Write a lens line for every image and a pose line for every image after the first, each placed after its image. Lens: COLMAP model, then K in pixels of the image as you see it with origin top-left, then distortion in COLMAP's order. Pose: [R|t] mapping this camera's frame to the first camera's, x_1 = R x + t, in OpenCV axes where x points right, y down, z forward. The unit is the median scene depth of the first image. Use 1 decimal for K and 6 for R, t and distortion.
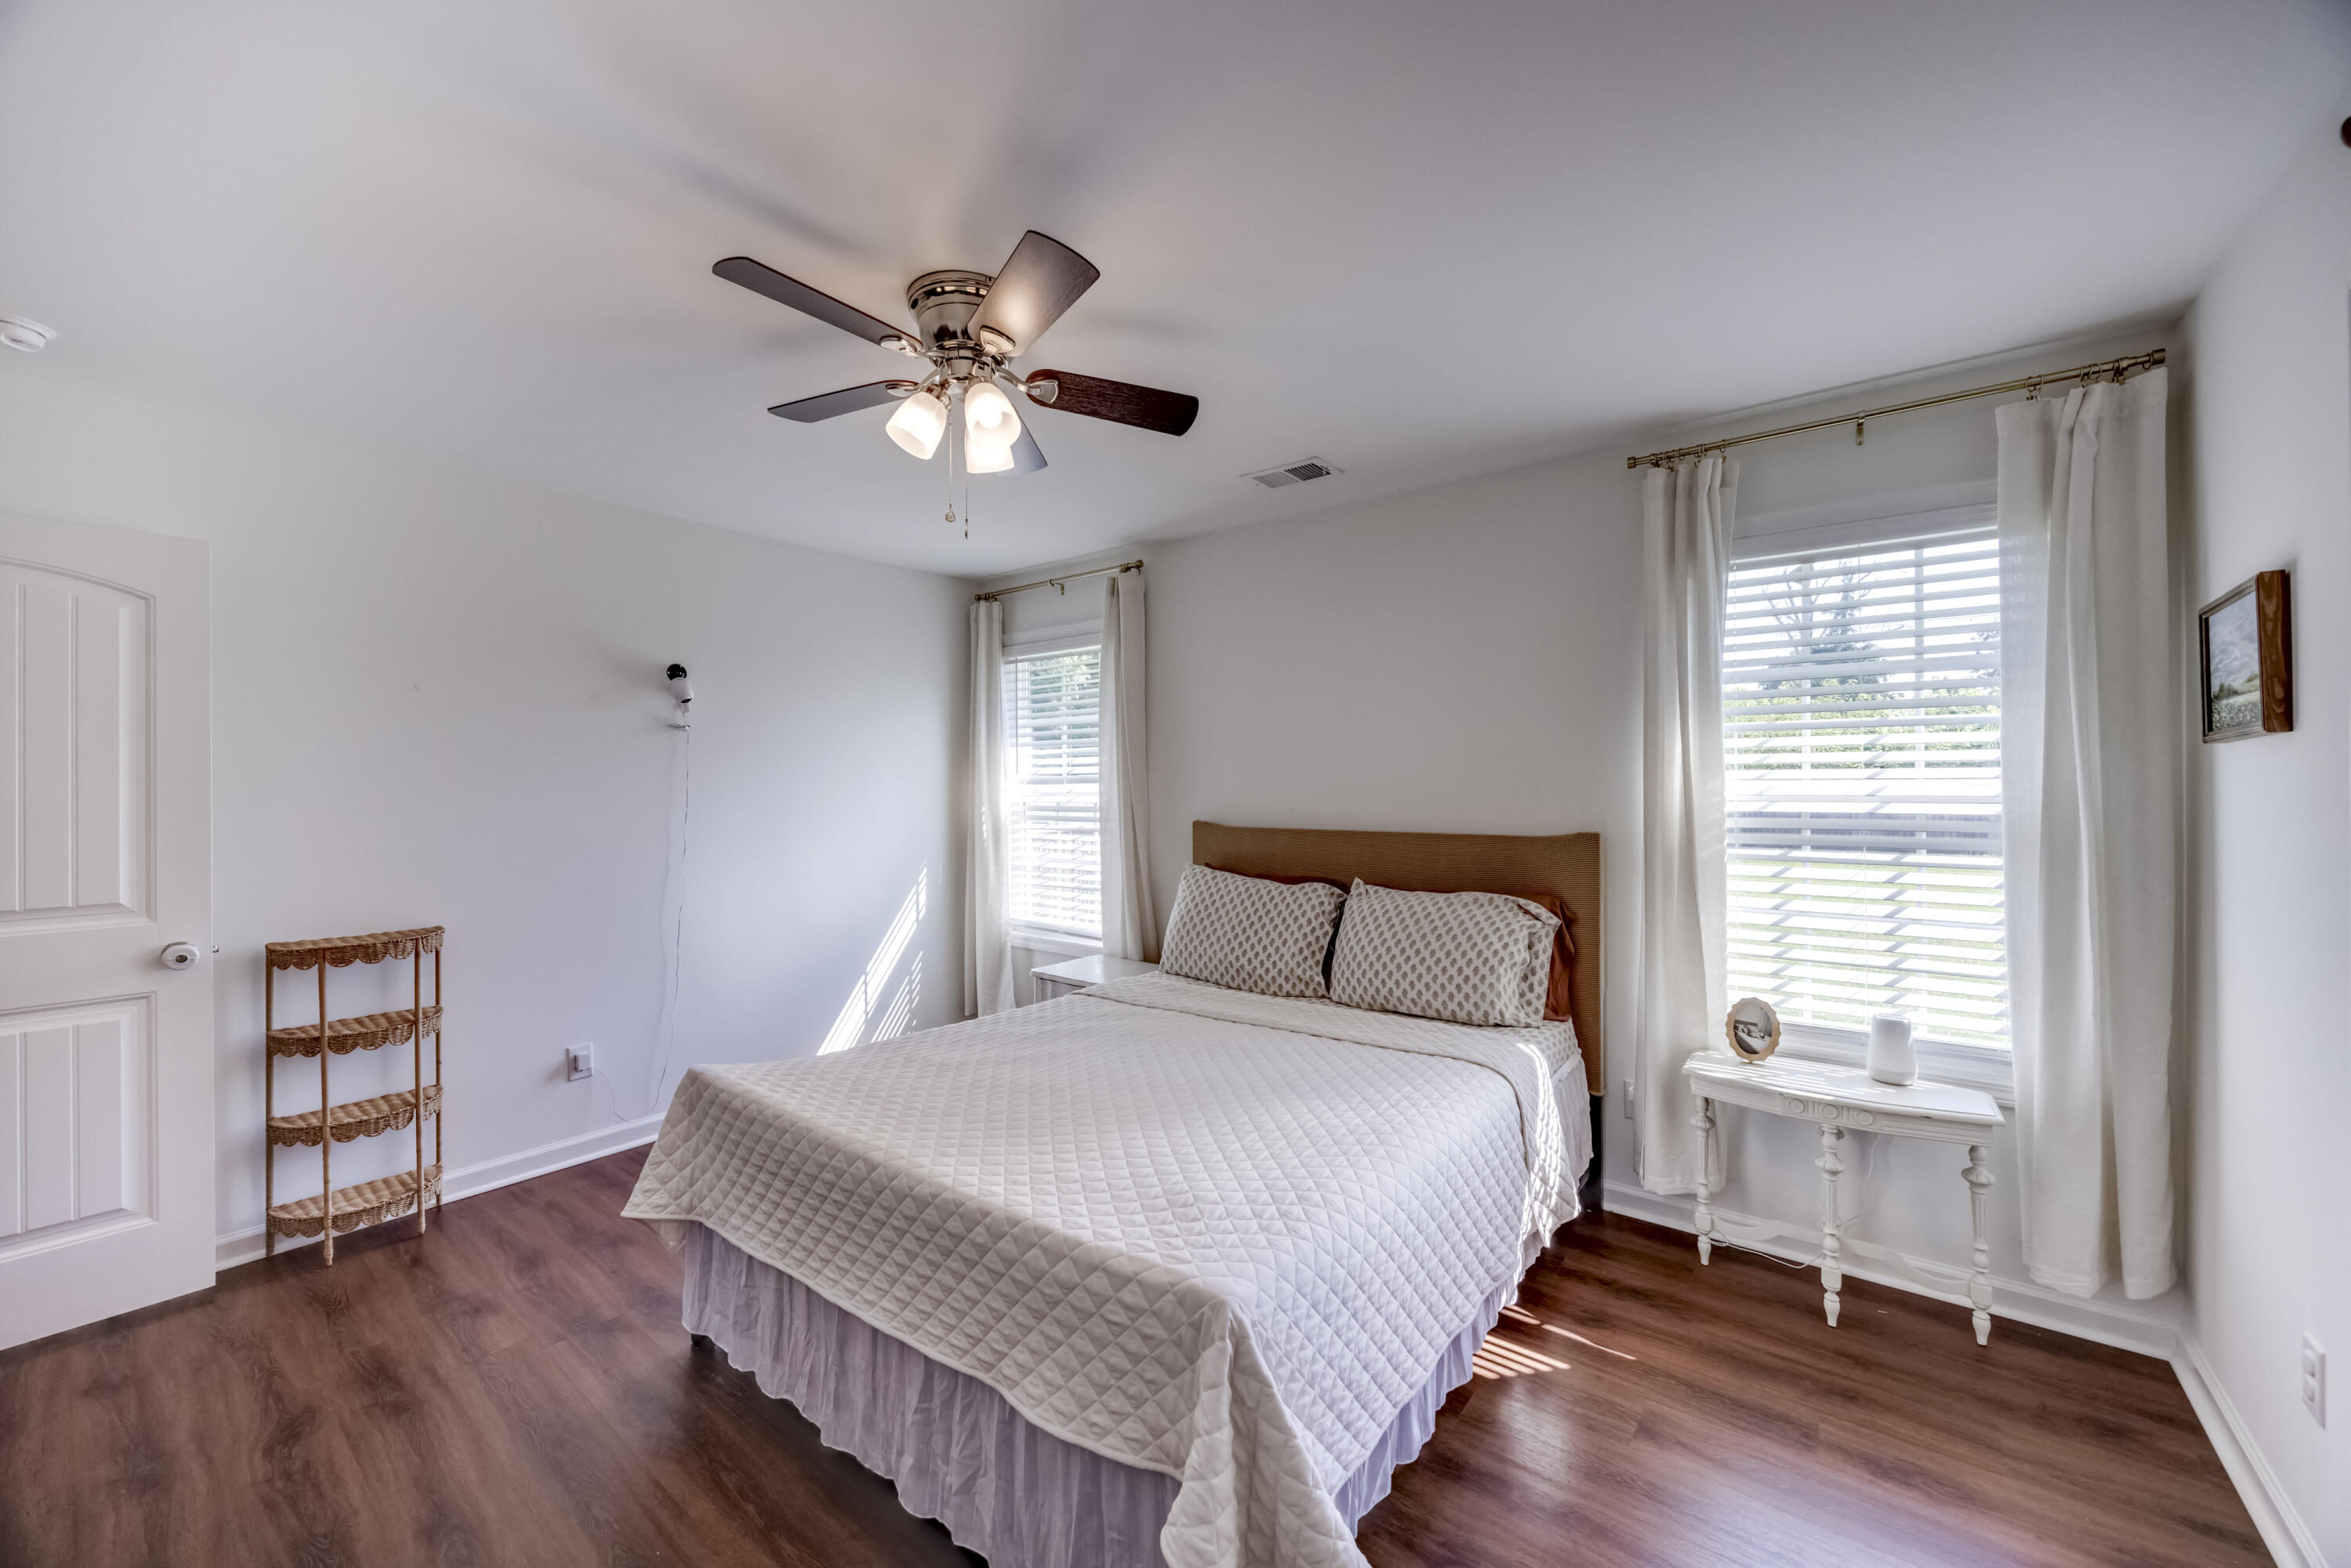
lens RADIAL K [[878.9, 0, 1205.5], [0, 878.9, 783.3], [0, 0, 1]] dist [-0.000247, 0.000029]
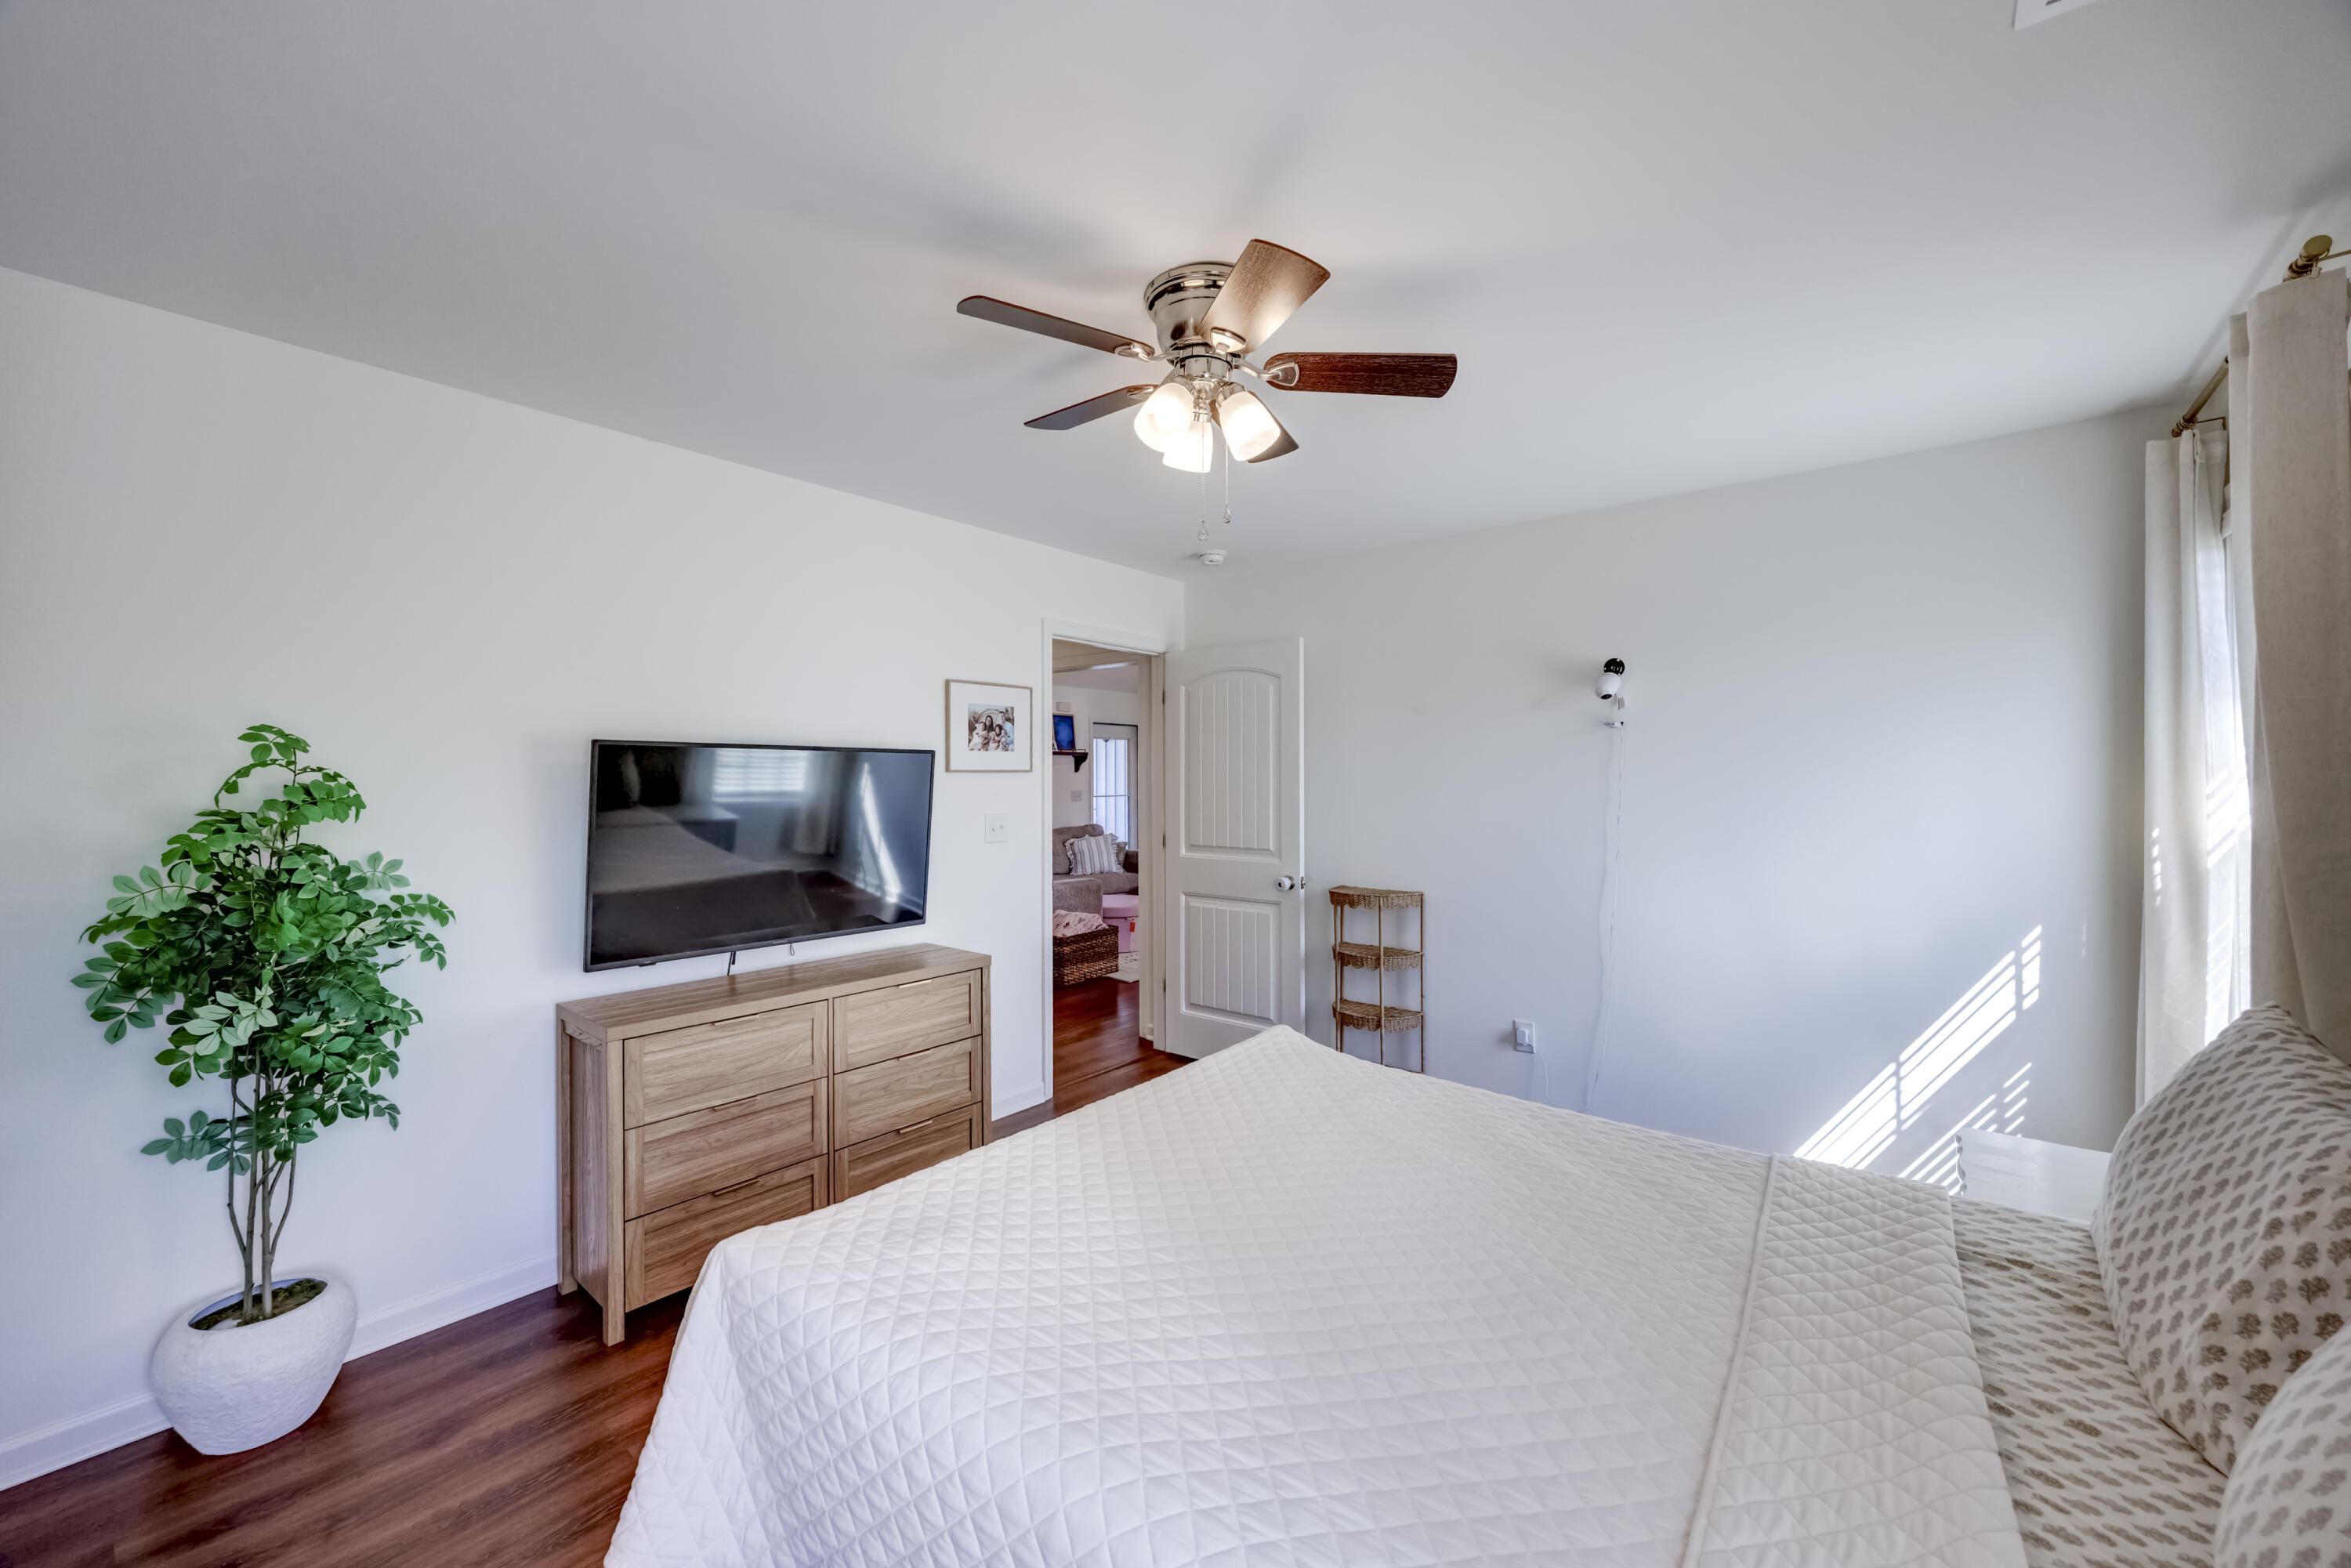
lens RADIAL K [[878.9, 0, 1205.5], [0, 878.9, 783.3], [0, 0, 1]] dist [-0.000247, 0.000029]
pose [[-0.023023, -0.001988, -0.999733, 0.496235], [-0.000816, 0.999998, -0.001969, 0.004184], [0.999735, 0.000770, -0.023025, 0.785591]]
